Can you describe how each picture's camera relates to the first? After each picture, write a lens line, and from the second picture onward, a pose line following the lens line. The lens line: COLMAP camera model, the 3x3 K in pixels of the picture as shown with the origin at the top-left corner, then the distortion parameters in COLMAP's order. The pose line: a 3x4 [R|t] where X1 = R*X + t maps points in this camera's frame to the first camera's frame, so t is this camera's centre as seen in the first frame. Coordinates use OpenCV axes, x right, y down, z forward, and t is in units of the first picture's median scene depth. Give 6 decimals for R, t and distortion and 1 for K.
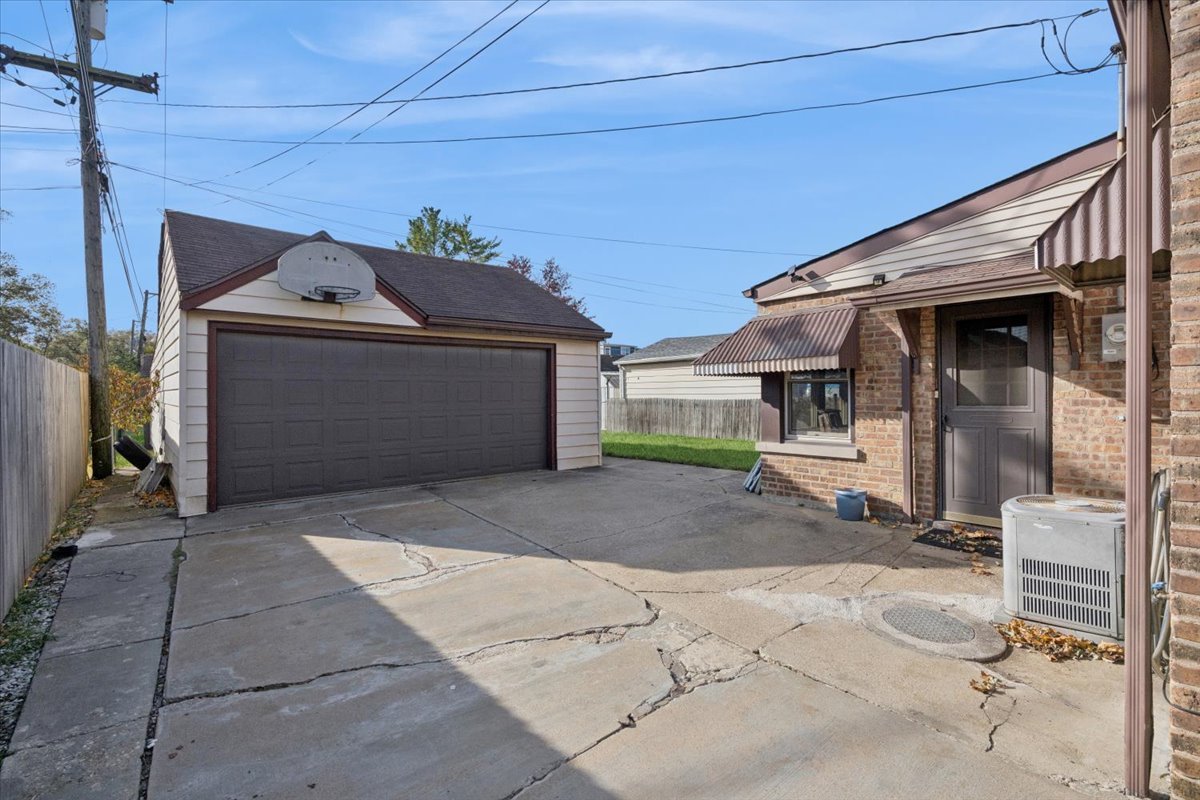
lens RADIAL K [[537.1, 0, 600.0], [0, 537.1, 400.0], [0, 0, 1]] dist [0.000786, 0.000171]
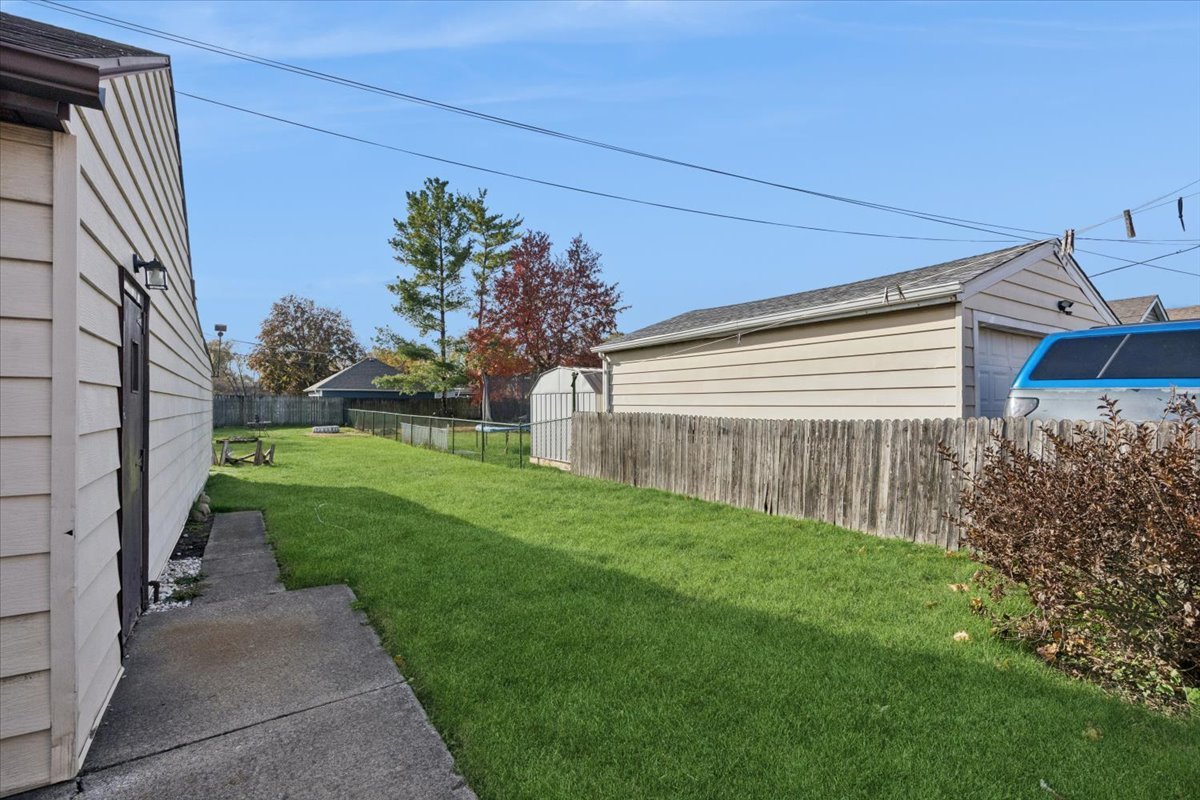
lens RADIAL K [[553.0, 0, 600.0], [0, 553.0, 400.0], [0, 0, 1]] dist [-0.000733, -0.000039]
pose [[0.992025, 0.009221, -0.125701, 0.108552], [-0.011558, 0.999773, -0.017872, -0.005151], [0.125507, 0.019183, 0.991907, 0.420158]]
